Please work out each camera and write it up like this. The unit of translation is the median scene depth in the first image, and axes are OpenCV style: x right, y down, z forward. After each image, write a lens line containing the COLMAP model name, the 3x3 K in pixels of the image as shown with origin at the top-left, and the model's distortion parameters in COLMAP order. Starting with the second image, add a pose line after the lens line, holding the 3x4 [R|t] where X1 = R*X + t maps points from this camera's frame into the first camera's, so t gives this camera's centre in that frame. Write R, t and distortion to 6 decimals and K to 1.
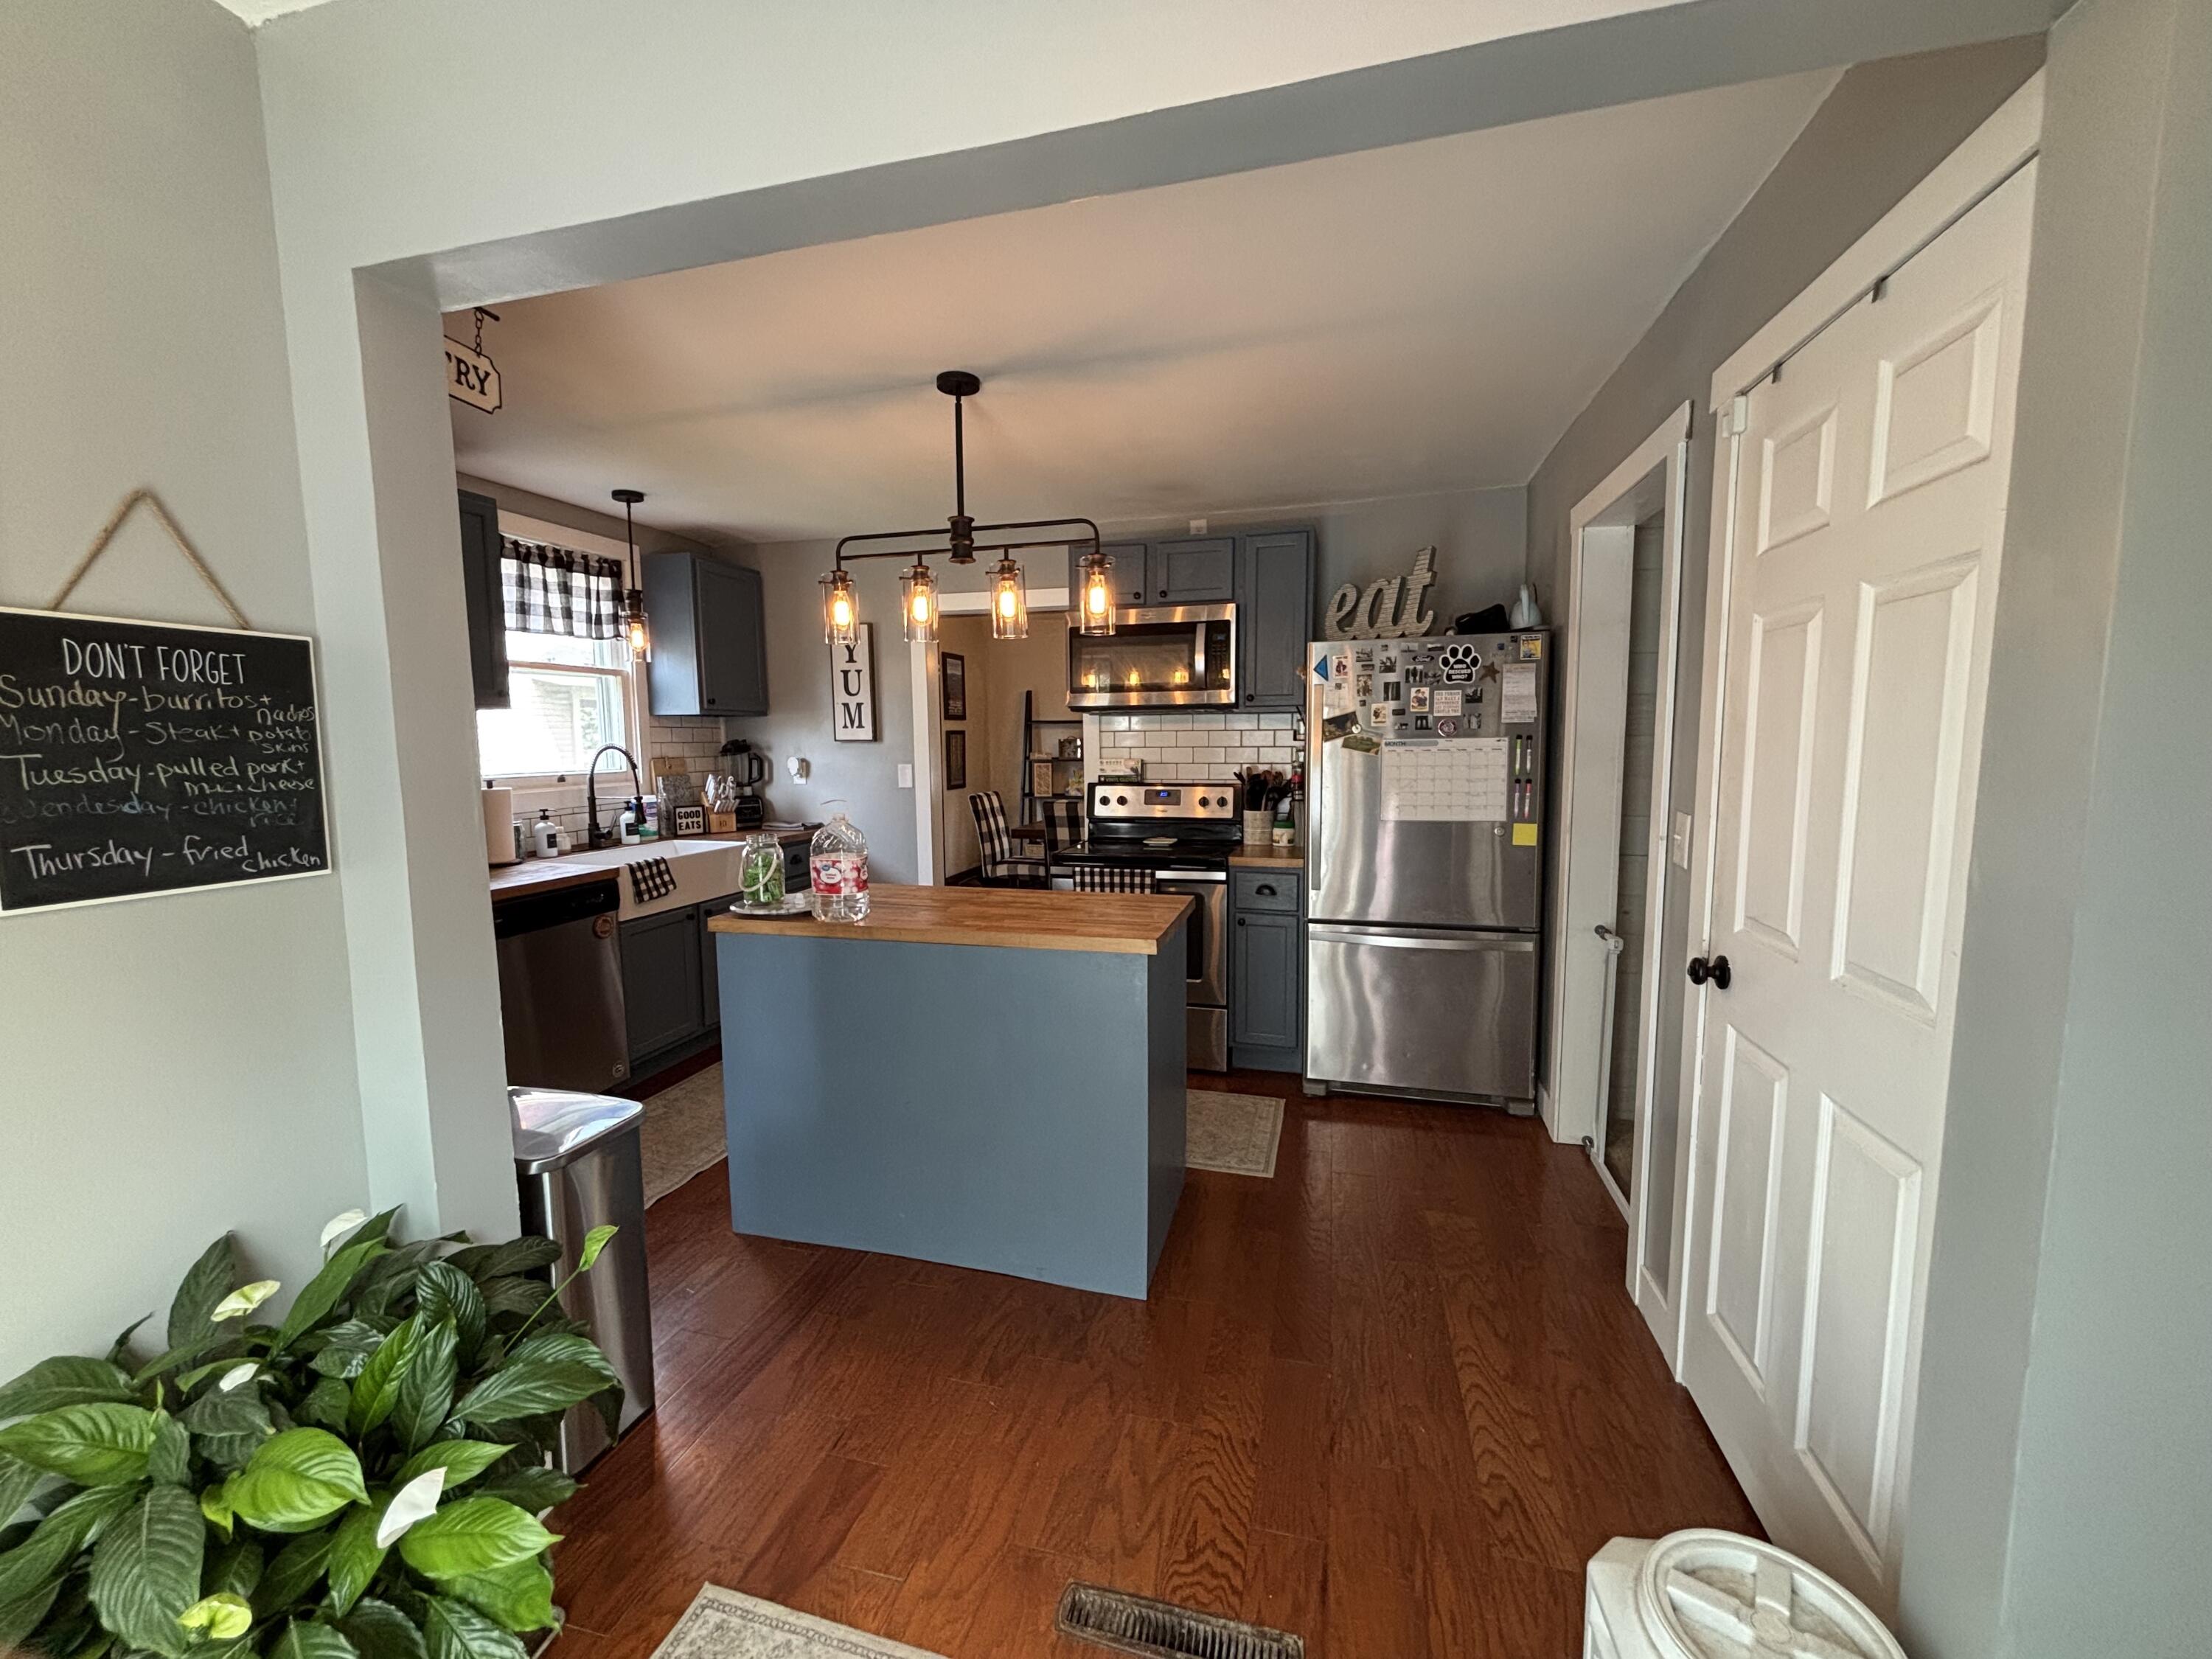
lens RADIAL K [[892.0, 0, 1099.6], [0, 892.0, 832.2], [0, 0, 1]] dist [-0.003479, -0.000140]
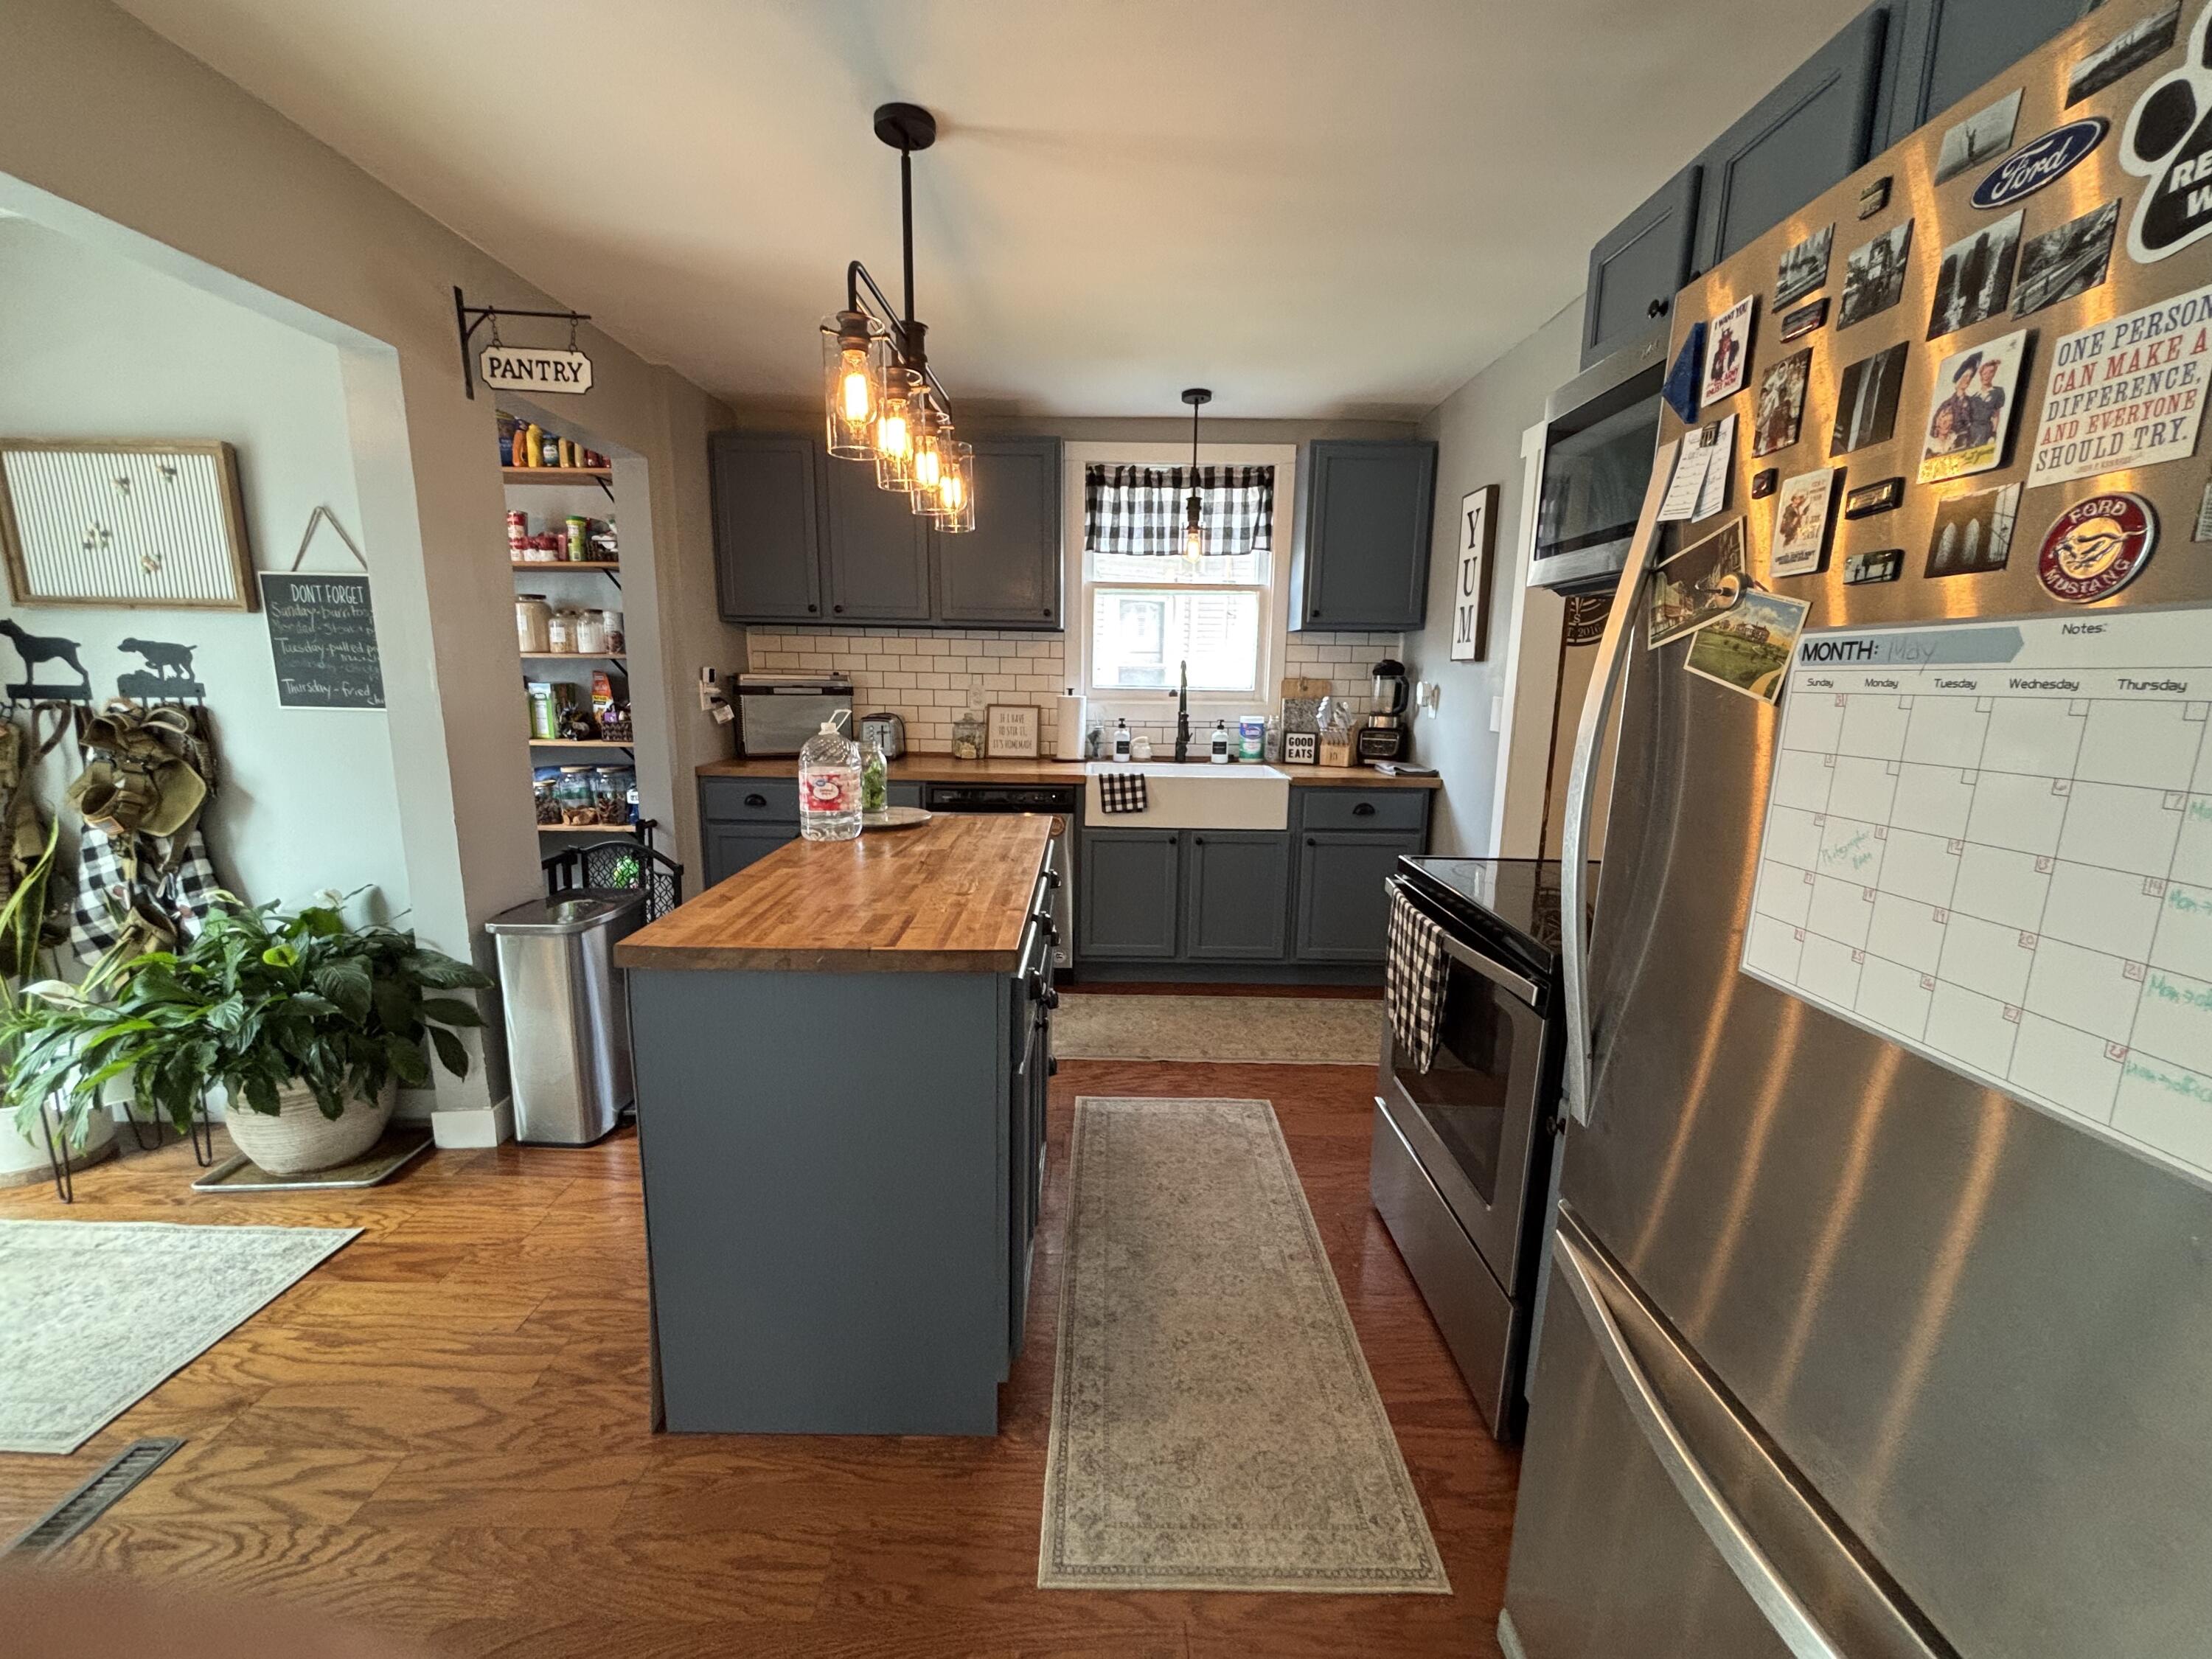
lens RADIAL K [[892.0, 0, 1104.2], [0, 892.0, 829.8], [0, 0, 1]] dist [-0.003479, -0.000140]
pose [[0.258960, 0.183949, -0.948210, 0.463477], [-0.119829, 0.980232, 0.157435, -0.063877], [0.958426, 0.072854, 0.275884, 0.714417]]
